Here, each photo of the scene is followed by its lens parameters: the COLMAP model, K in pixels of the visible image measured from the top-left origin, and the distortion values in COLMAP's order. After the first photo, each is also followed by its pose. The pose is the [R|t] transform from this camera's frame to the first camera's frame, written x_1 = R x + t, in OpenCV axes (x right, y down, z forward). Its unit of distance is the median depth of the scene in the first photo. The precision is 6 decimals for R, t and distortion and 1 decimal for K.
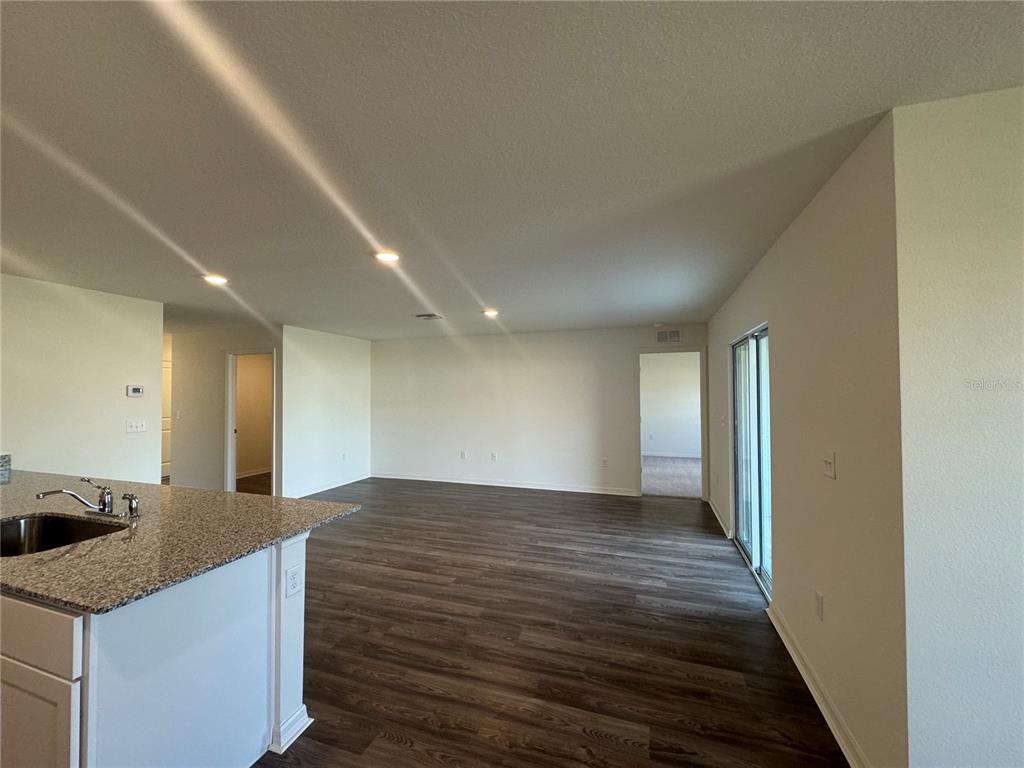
lens RADIAL K [[407.8, 0, 512.0], [0, 407.8, 384.0], [0, 0, 1]] dist [-0.001094, -0.000094]
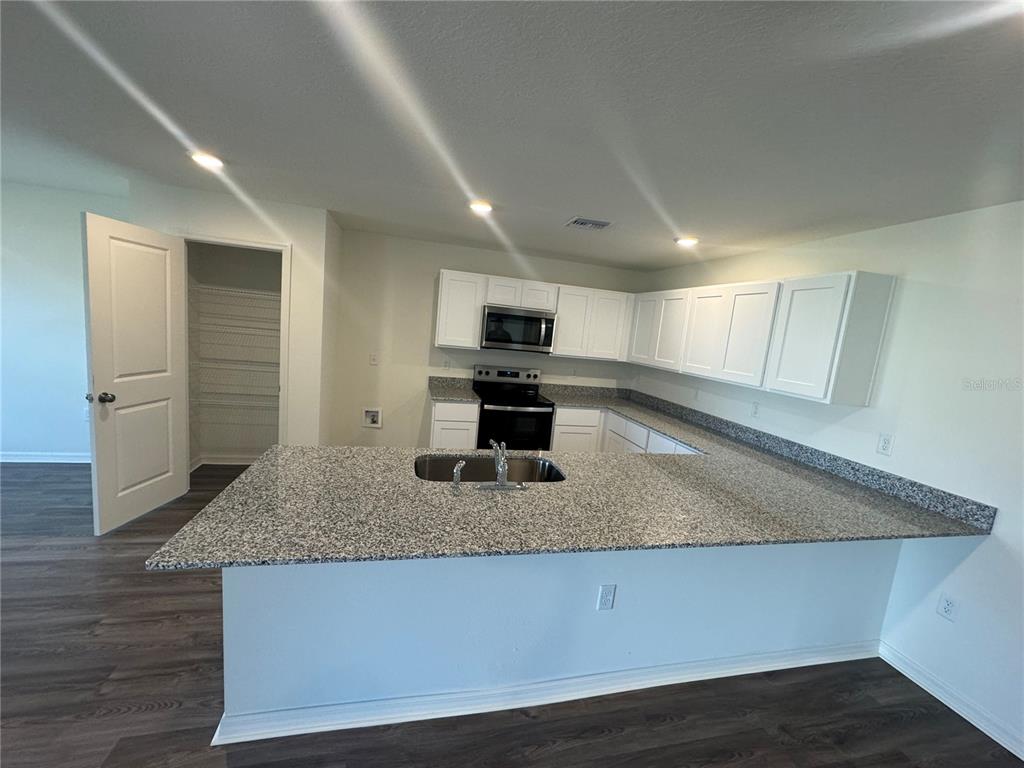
lens RADIAL K [[407.8, 0, 512.0], [0, 407.8, 384.0], [0, 0, 1]] dist [-0.001094, -0.000094]
pose [[-0.840842, 0.004477, -0.541263, -0.200578], [-0.081638, 0.987478, 0.134990, -0.013389], [0.535089, 0.157692, -0.829947, 0.678215]]
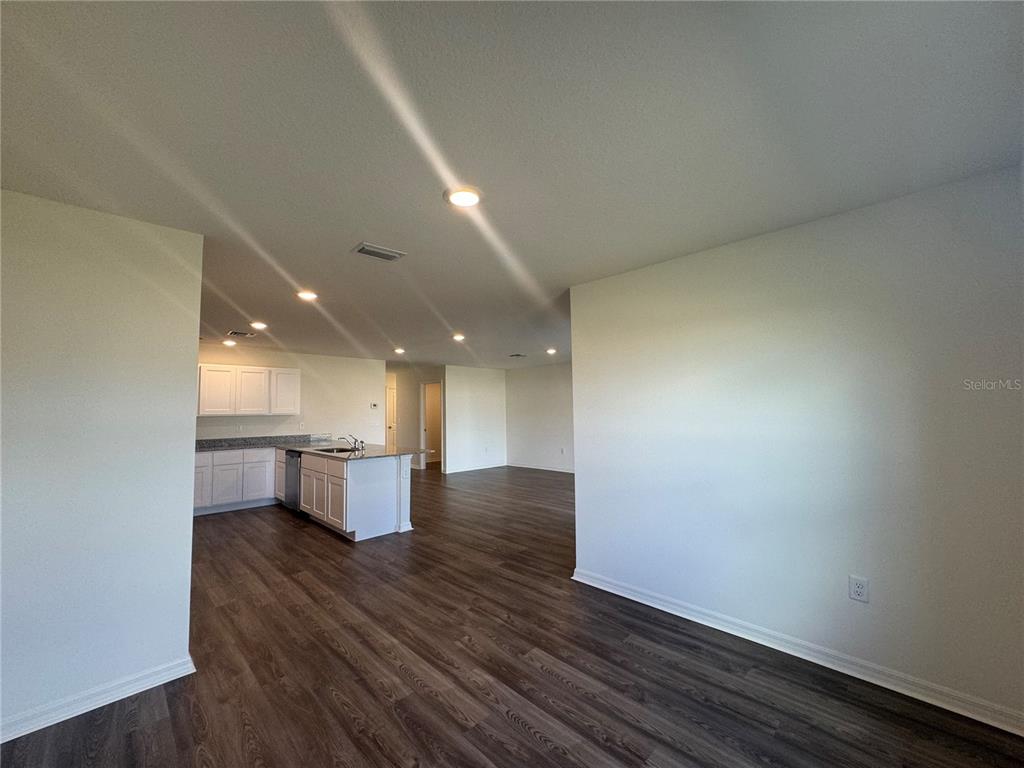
lens RADIAL K [[407.8, 0, 512.0], [0, 407.8, 384.0], [0, 0, 1]] dist [-0.001094, -0.000094]
pose [[0.896215, -0.033936, -0.442320, 0.452031], [0.014249, 0.998757, -0.047756, 0.014679], [0.443391, 0.036497, 0.895585, -0.387289]]
